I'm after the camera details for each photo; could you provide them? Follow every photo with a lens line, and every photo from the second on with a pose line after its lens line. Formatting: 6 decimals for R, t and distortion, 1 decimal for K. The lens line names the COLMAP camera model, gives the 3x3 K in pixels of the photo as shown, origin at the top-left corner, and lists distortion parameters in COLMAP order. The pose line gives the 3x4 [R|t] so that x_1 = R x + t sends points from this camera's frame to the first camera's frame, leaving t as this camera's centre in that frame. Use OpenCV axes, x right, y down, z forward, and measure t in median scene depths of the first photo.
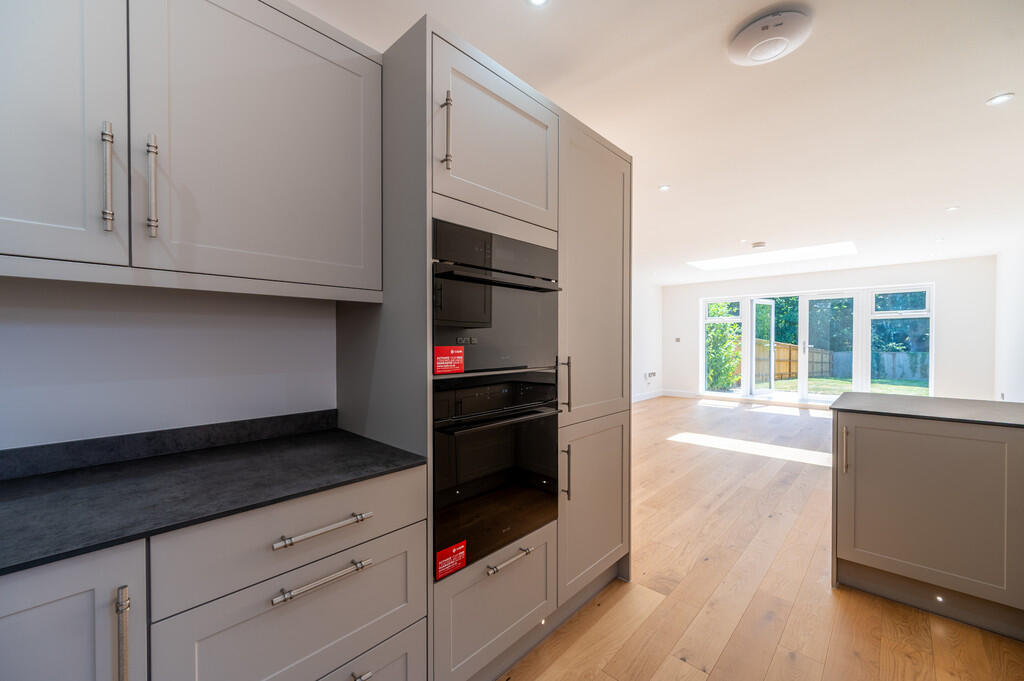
lens RADIAL K [[401.3, 0, 511.4], [0, 401.3, 343.2], [0, 0, 1]] dist [0.002639, 0.000284]
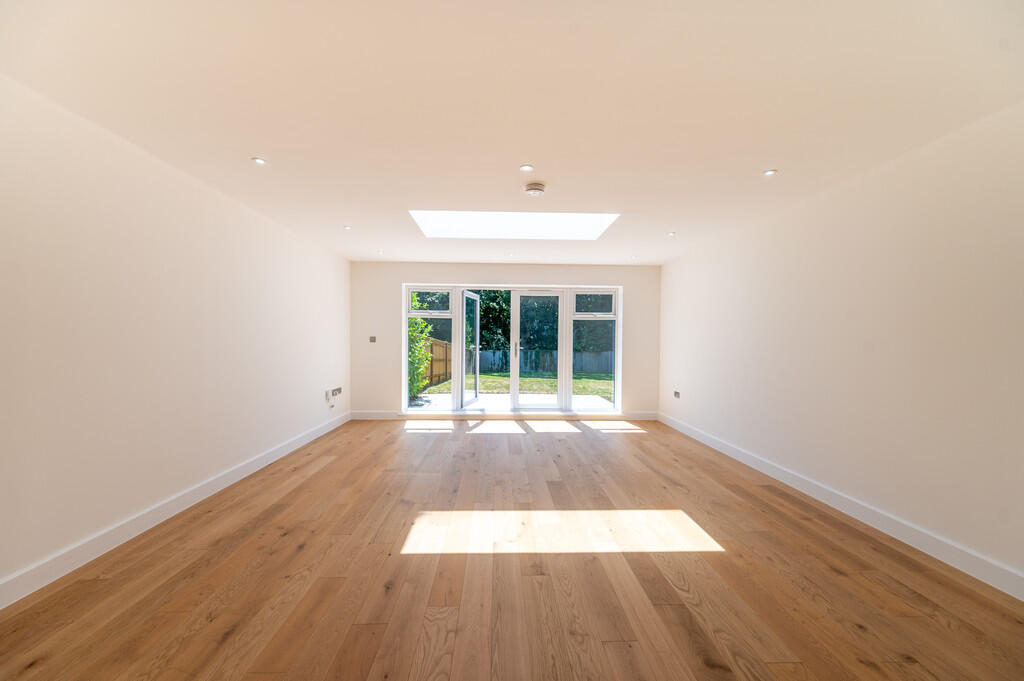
lens RADIAL K [[401.3, 0, 512.1], [0, 401.3, 343.6], [0, 0, 1]] dist [0.002639, 0.000284]
pose [[0.702278, 0.005015, 0.711885, 0.095932], [-0.004309, 0.999987, -0.002794, 0.000397], [-0.711890, -0.001105, 0.702290, 0.382365]]
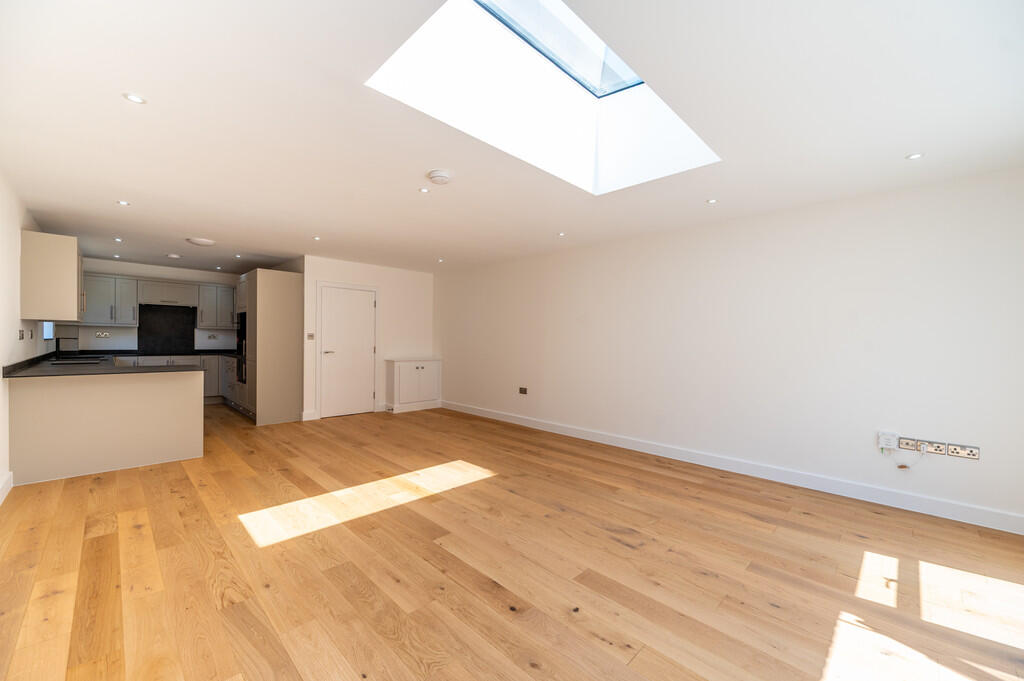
lens RADIAL K [[401.3, 0, 513.8], [0, 401.3, 345.8], [0, 0, 1]] dist [0.002639, 0.000284]
pose [[-0.023594, 0.017874, -0.999562, 0.809115], [-0.022705, 0.999573, 0.018410, -0.006452], [0.999464, 0.023129, -0.023178, 0.747928]]
